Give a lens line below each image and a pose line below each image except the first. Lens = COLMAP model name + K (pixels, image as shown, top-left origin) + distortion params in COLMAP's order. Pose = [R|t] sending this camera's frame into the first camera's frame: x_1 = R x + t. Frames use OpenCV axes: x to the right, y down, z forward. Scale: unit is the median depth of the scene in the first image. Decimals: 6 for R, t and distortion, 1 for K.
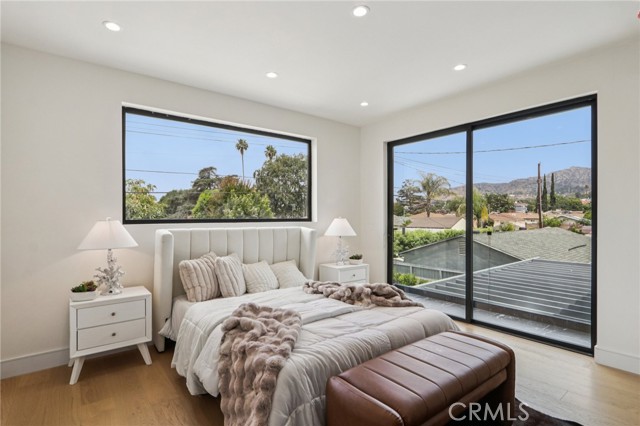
lens RADIAL K [[308.4, 0, 310.3], [0, 308.4, 216.1], [0, 0, 1]] dist [-0.001783, -0.000305]
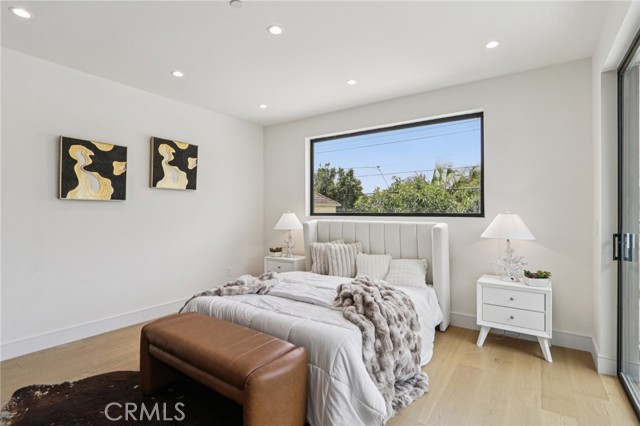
lens RADIAL K [[306.0, 0, 321.0], [0, 306.0, 227.5], [0, 0, 1]] dist [-0.000969, -0.000054]
pose [[0.328280, 0.062991, -0.942478, 0.749873], [0.013510, 0.997359, 0.071365, -0.021382], [0.944484, -0.036161, 0.326562, 0.451332]]
